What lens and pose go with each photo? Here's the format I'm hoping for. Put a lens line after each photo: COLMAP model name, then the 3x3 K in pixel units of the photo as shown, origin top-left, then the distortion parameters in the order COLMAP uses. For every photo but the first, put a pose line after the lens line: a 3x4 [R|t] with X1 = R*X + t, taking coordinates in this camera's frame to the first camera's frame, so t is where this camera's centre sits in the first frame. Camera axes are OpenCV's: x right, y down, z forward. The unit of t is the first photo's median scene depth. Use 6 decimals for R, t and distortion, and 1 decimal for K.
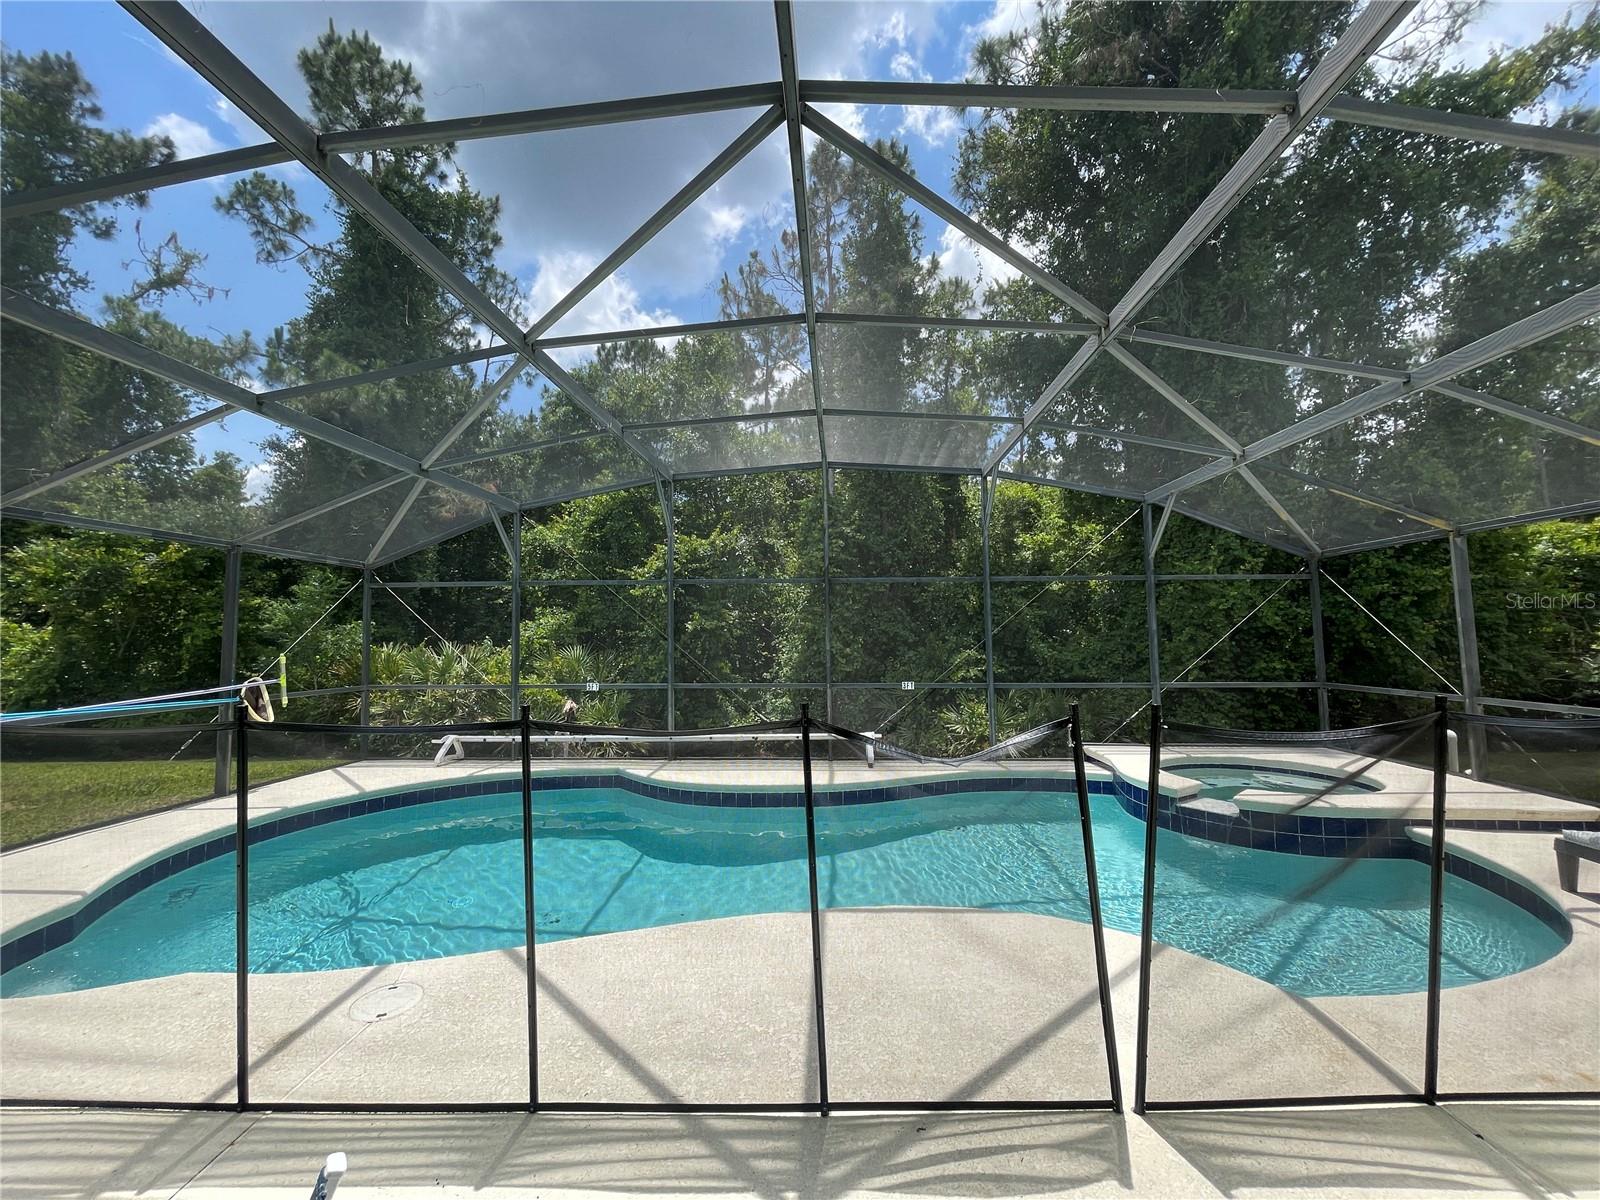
lens RADIAL K [[647.6, 0, 794.1], [0, 647.6, 597.1], [0, 0, 1]] dist [-0.002413, 0.000095]
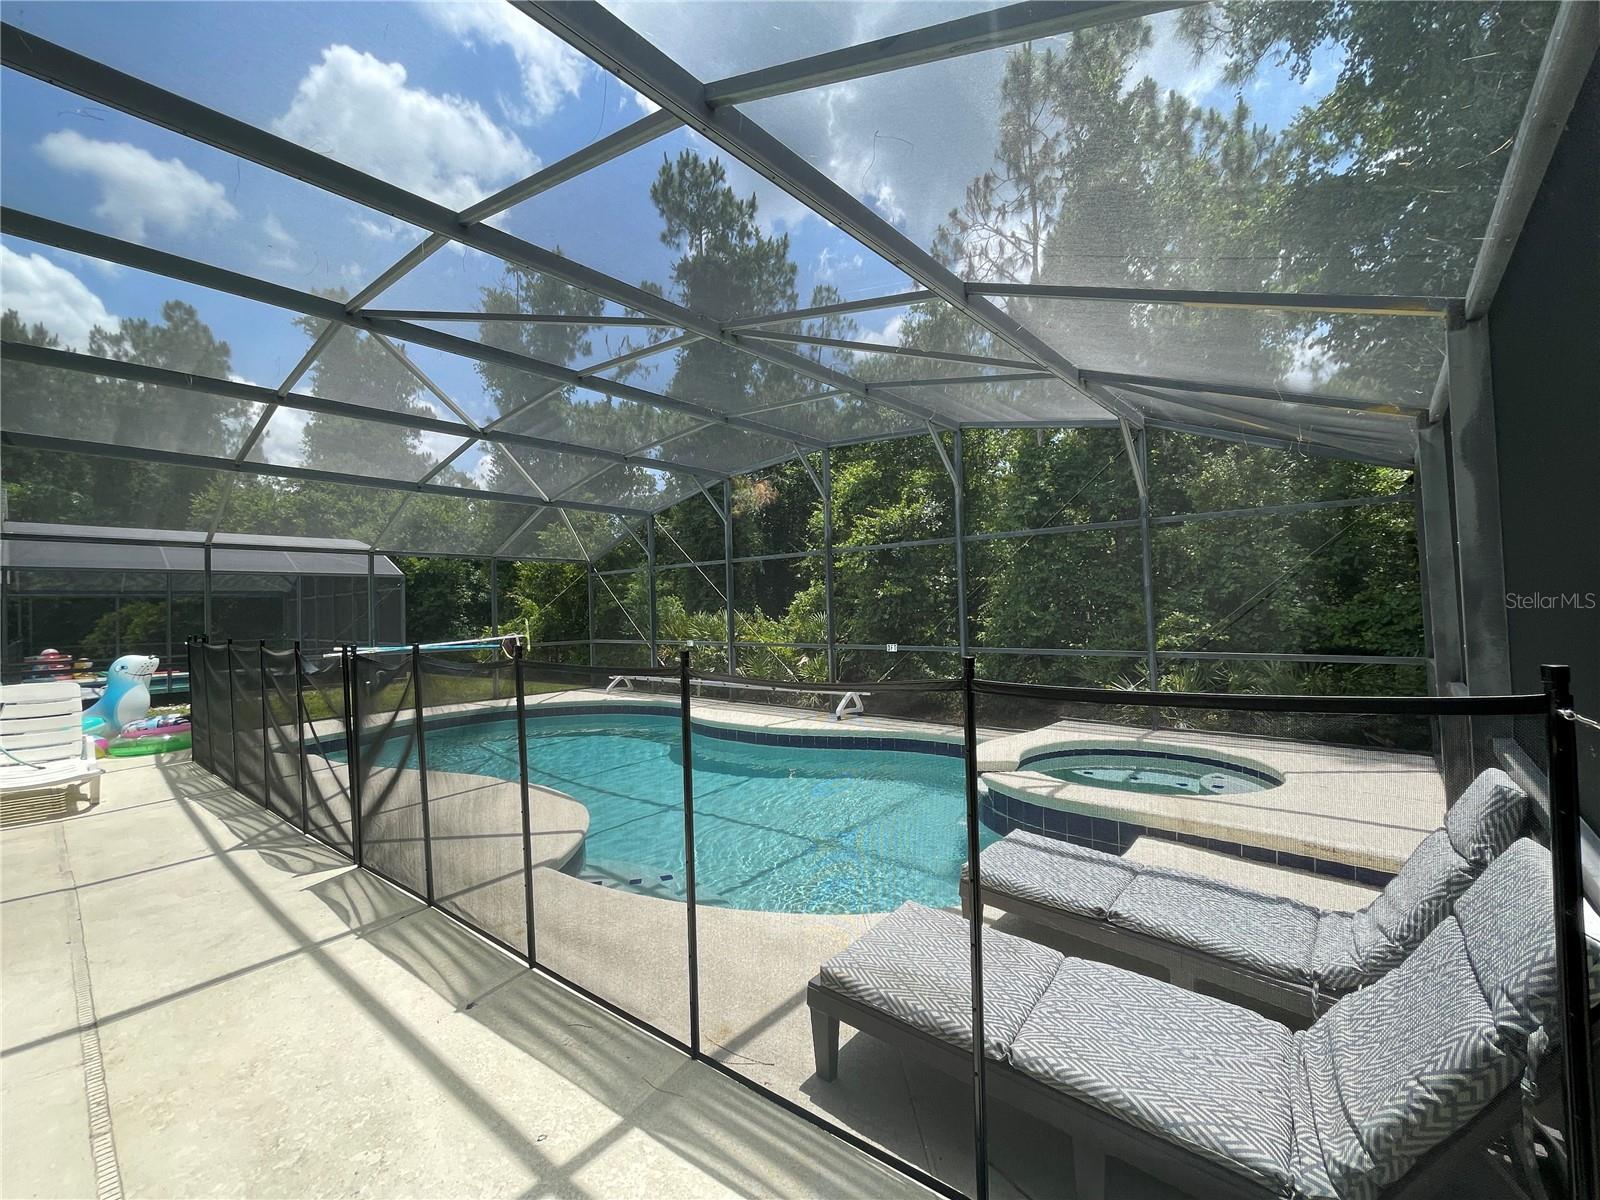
lens RADIAL K [[647.6, 0, 794.1], [0, 647.6, 597.1], [0, 0, 1]] dist [-0.002413, 0.000095]
pose [[0.792747, -0.024918, -0.609041, 0.392712], [0.054414, 0.998068, 0.029992, 0.009727], [0.607117, -0.056917, 0.792571, 0.053391]]
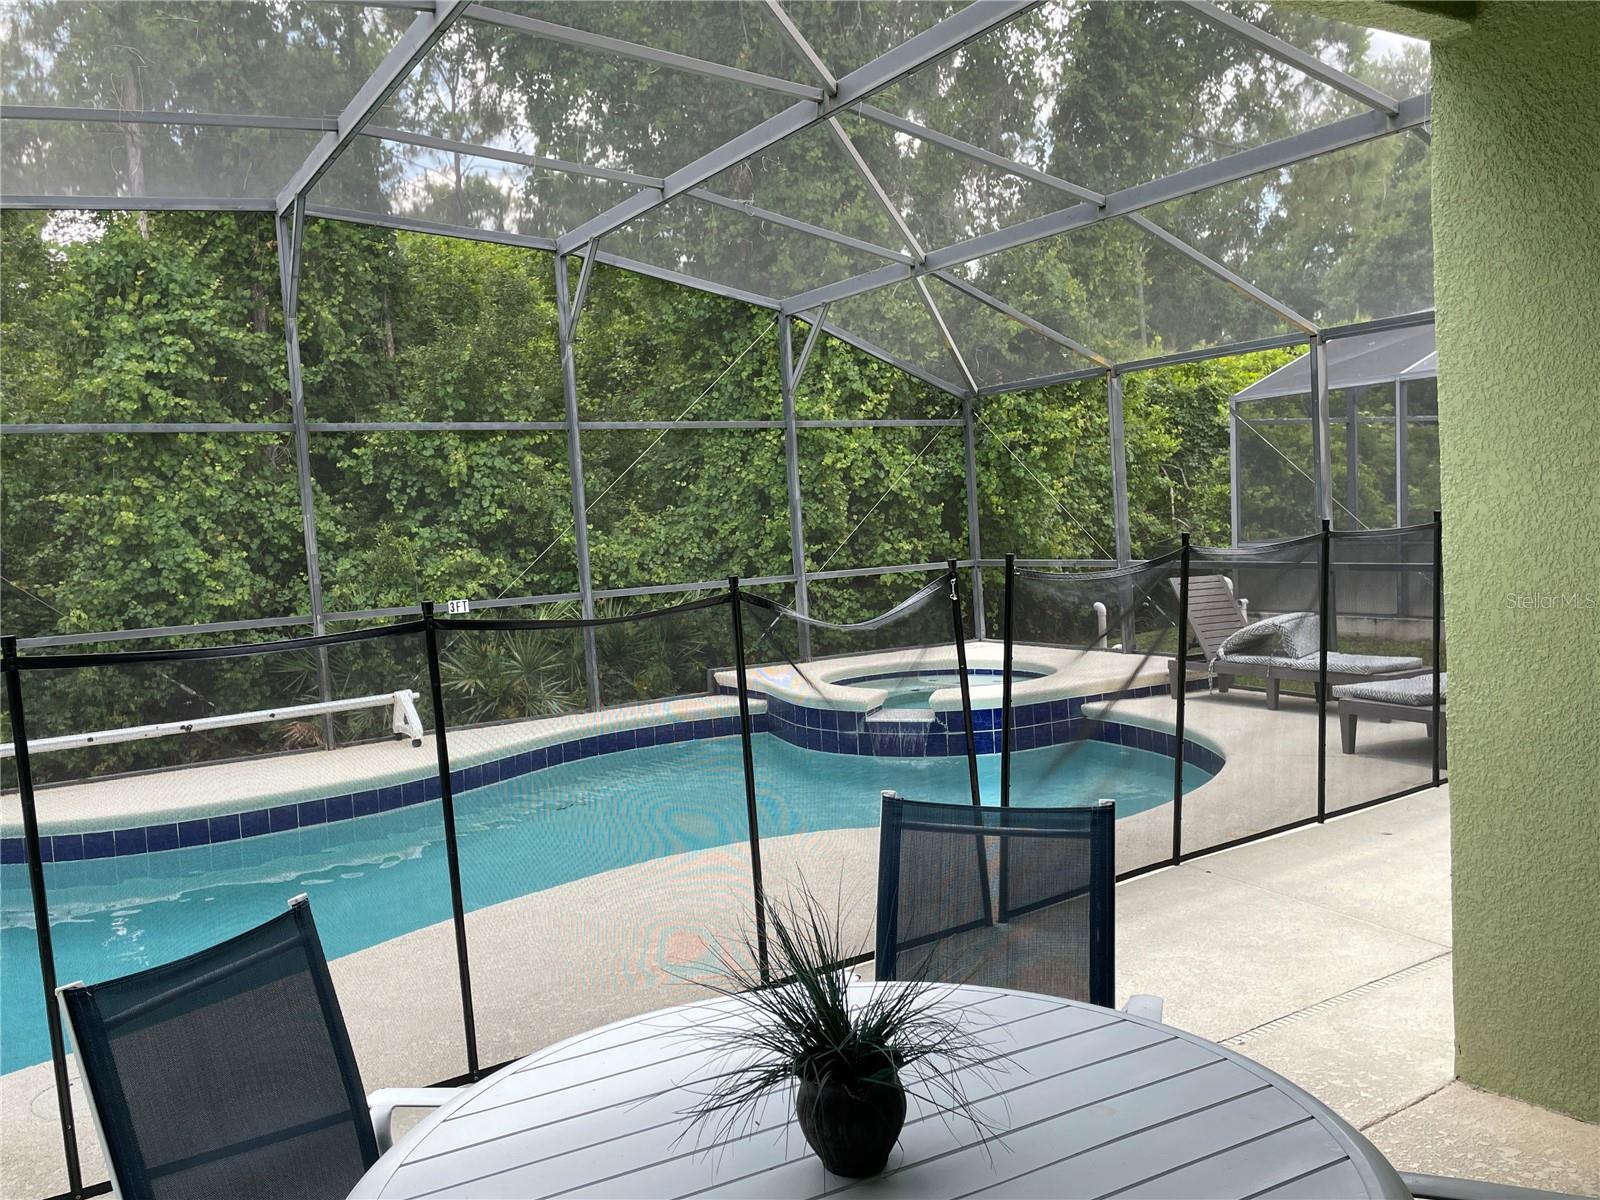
lens RADIAL K [[1264.4, 0, 800.0], [0, 1264.4, 600.0], [0, 0, 1]] dist [0.053411, -0.001151]
pose [[0.819913, -0.078764, 0.567044, -0.157127], [0.013067, 0.992807, 0.119010, -0.003366], [-0.572339, -0.090168, 0.815045, -0.088666]]
